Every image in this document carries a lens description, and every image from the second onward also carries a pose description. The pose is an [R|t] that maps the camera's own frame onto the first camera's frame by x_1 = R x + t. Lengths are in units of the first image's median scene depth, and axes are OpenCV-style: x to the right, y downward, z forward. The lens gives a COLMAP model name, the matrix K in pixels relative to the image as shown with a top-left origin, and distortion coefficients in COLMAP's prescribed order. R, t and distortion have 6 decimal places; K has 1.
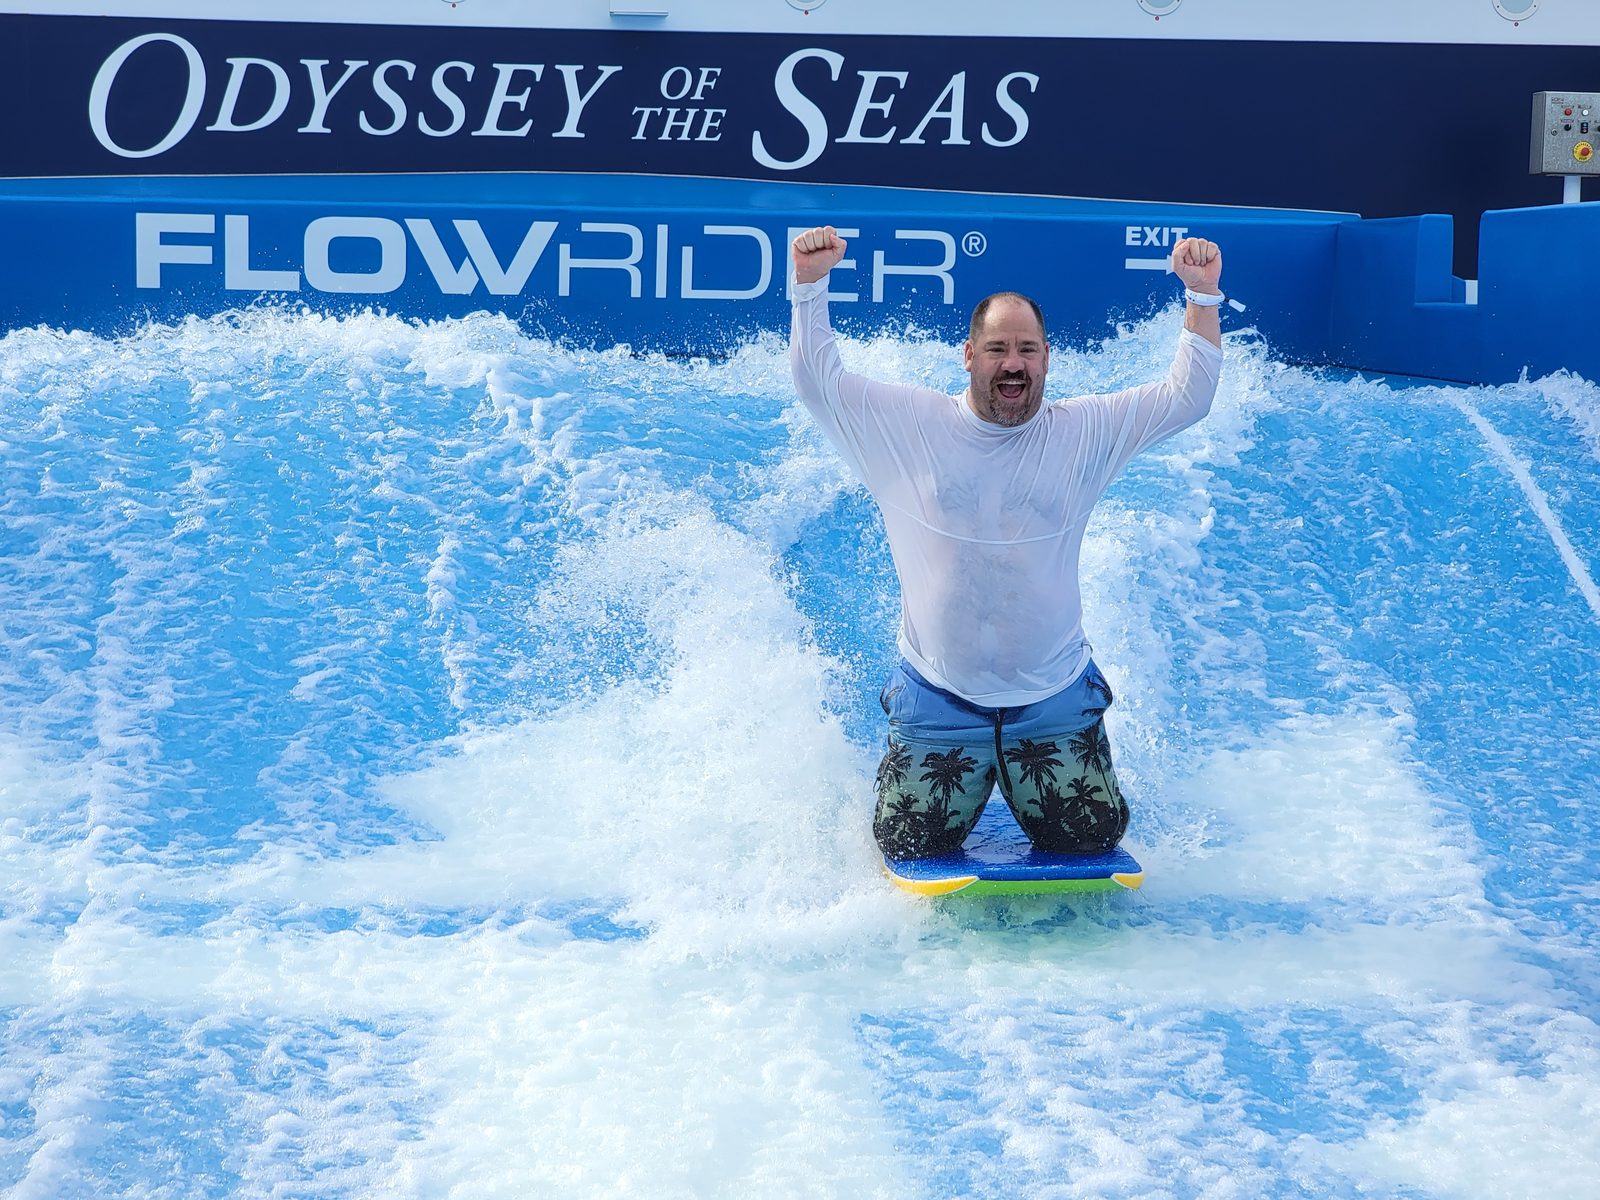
lens RADIAL K [[3164.5, 0, 800.0], [0, 3164.5, 600.0], [0, 0, 1]] dist [0.028592, 0.282371]
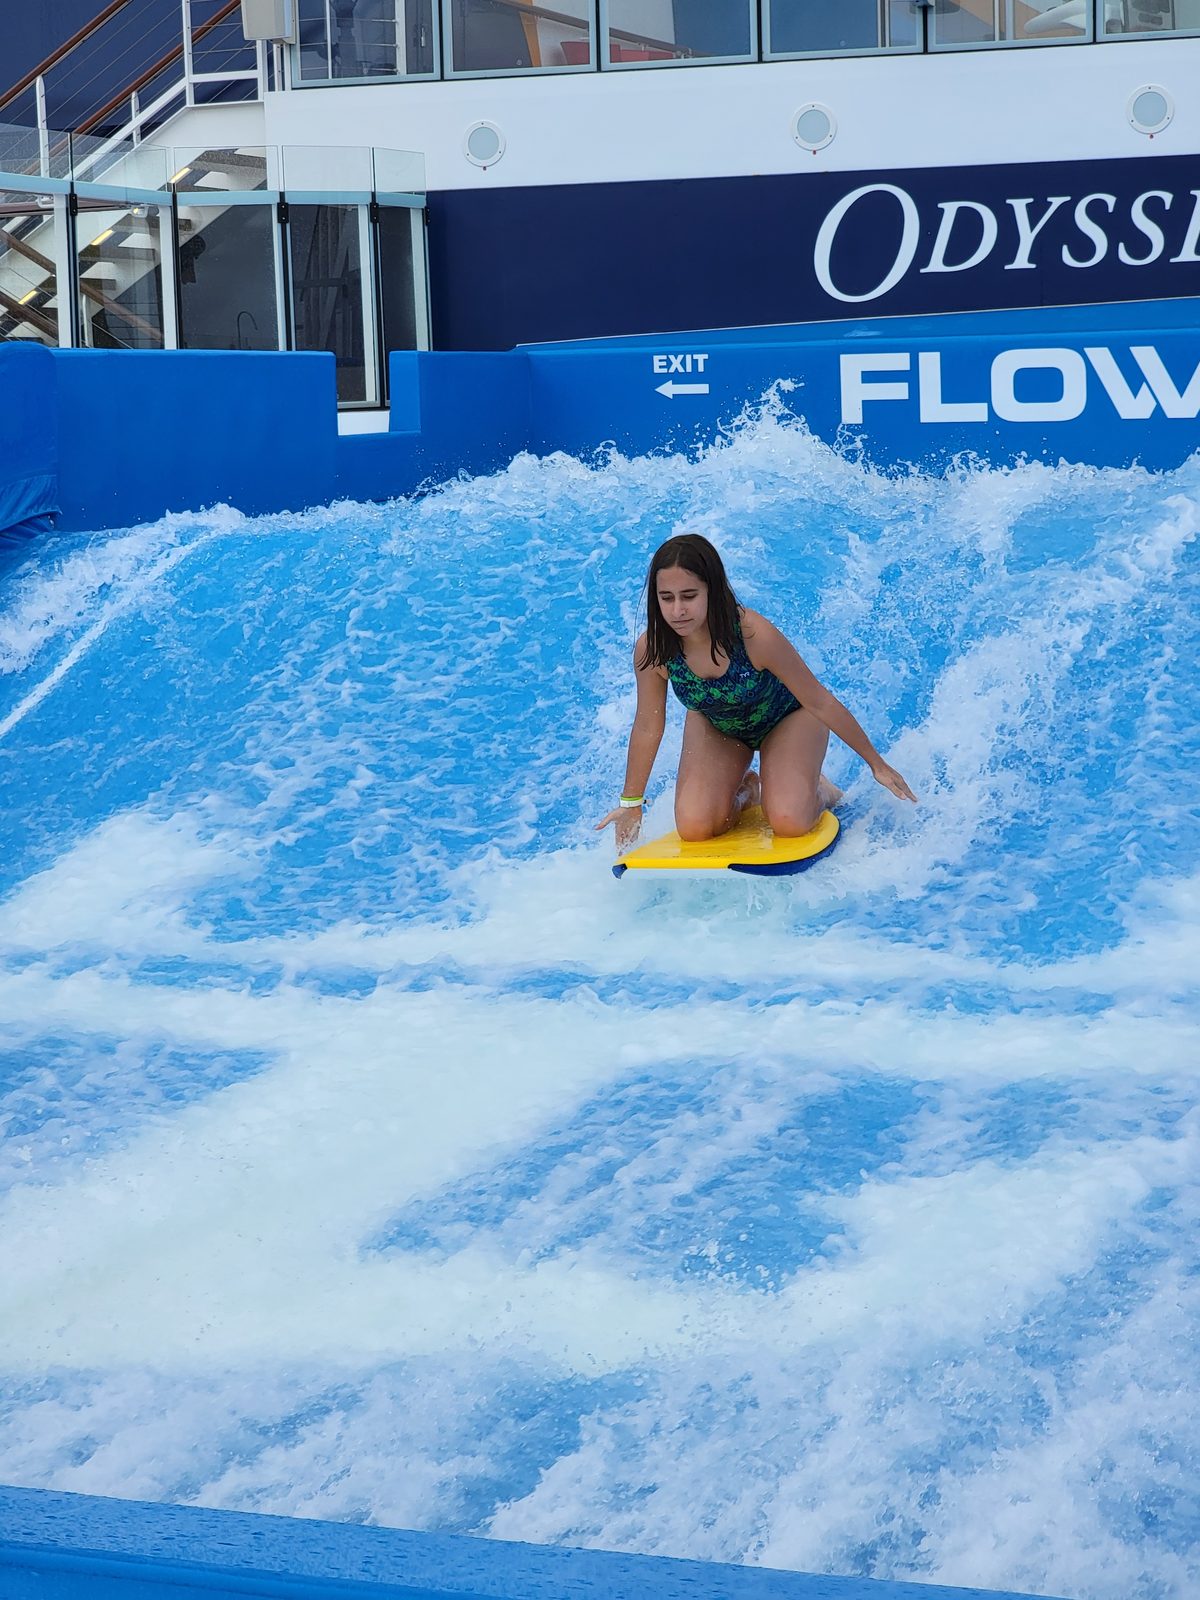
lens RADIAL K [[3164.5, 0, 600.0], [0, 3164.5, 800.0], [0, 0, 1]] dist [0.028592, 0.282371]
pose [[0.883007, 0.025045, -0.468692, 0.220143], [-0.014635, 0.999559, 0.025842, 0.002560], [0.469132, -0.015959, 0.882984, 0.010014]]
